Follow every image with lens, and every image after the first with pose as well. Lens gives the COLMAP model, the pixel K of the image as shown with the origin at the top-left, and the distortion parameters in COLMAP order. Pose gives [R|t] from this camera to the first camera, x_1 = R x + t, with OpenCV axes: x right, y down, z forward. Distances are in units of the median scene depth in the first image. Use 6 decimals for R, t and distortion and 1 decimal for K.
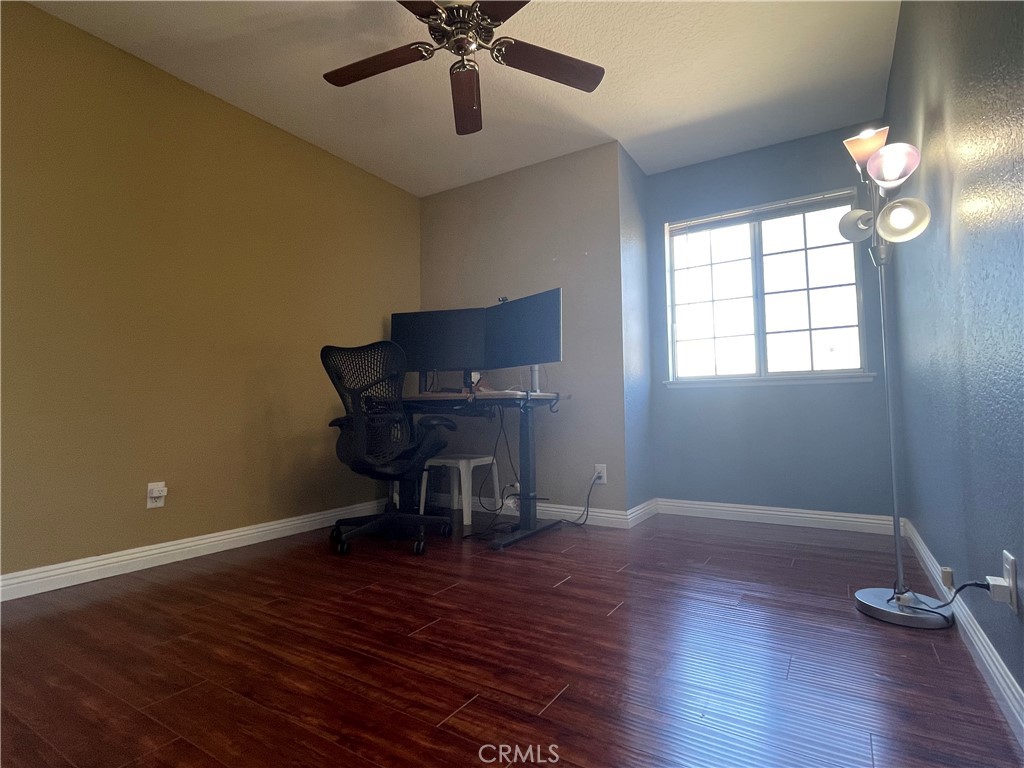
lens RADIAL K [[520.1, 0, 512.0], [0, 520.1, 384.0], [0, 0, 1]] dist [-0.002372, -0.000546]
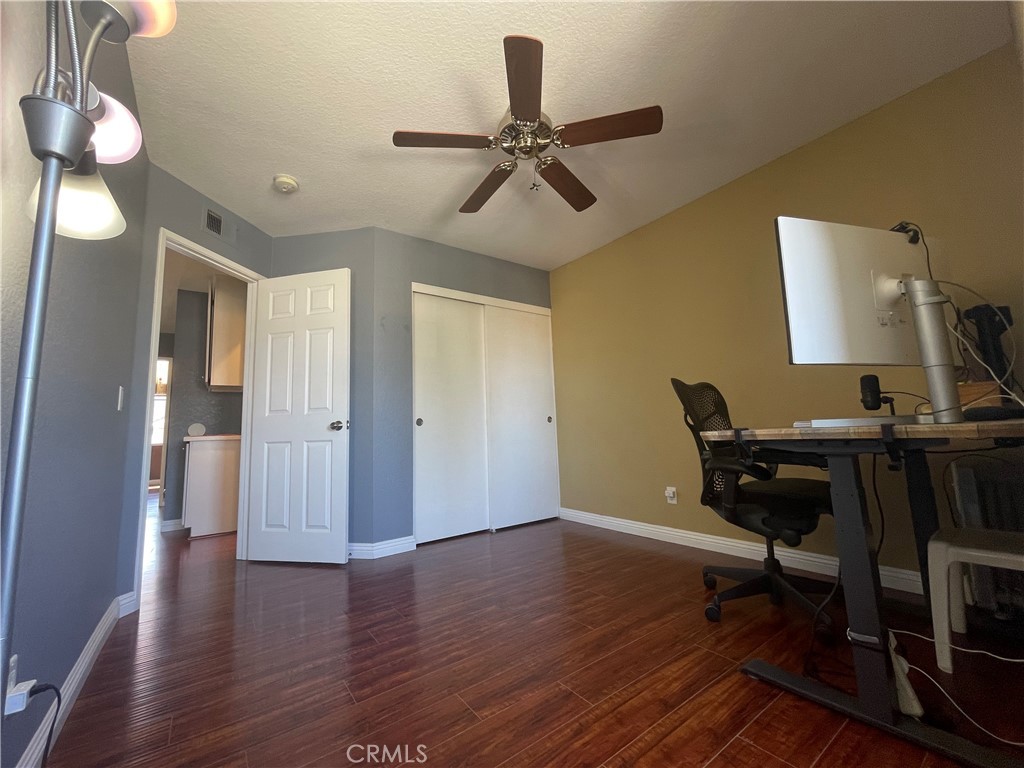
lens RADIAL K [[413.0, 0, 511.5], [0, 413.0, 379.4], [0, 0, 1]] dist [0.001013, 0.000194]
pose [[-0.372238, -0.095486, -0.923212, 0.791285], [0.086777, 0.986756, -0.137047, 0.002012], [0.924072, -0.131128, -0.359022, 1.286909]]
